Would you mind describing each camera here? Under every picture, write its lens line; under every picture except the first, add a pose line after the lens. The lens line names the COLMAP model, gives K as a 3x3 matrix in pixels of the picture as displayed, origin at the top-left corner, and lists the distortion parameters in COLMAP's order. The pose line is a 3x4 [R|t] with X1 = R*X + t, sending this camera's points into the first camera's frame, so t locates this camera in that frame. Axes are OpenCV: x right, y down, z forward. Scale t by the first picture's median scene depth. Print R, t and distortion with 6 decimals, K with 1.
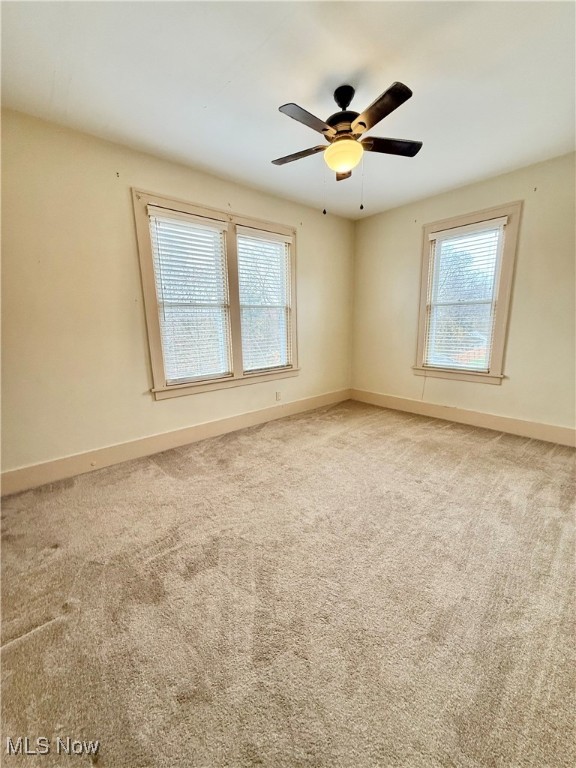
lens RADIAL K [[306.7, 0, 286.8], [0, 306.7, 382.9], [0, 0, 1]] dist [0.001098, -0.000756]
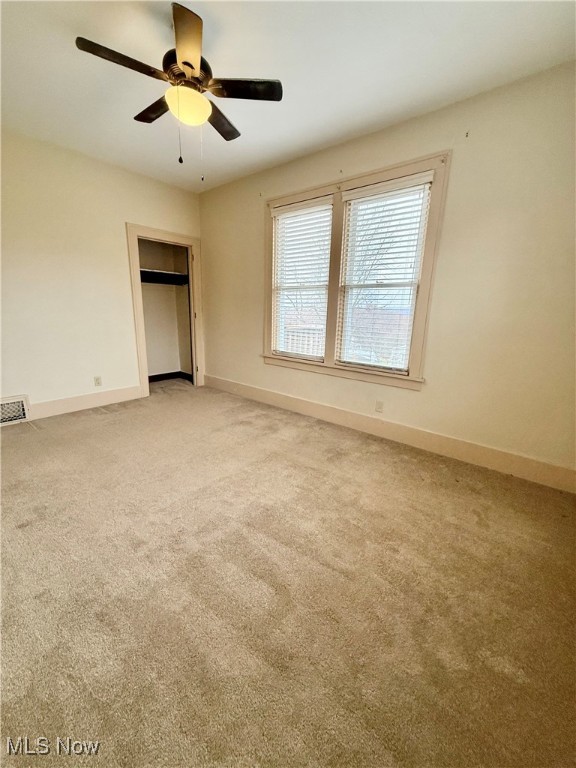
lens RADIAL K [[306.7, 0, 287.1], [0, 306.7, 383.9], [0, 0, 1]] dist [0.001098, -0.000756]
pose [[0.150661, 0.248117, -0.956943, 0.728353], [-0.223318, 0.951512, 0.211550, -0.133022], [0.963032, 0.181831, 0.198765, 0.715241]]
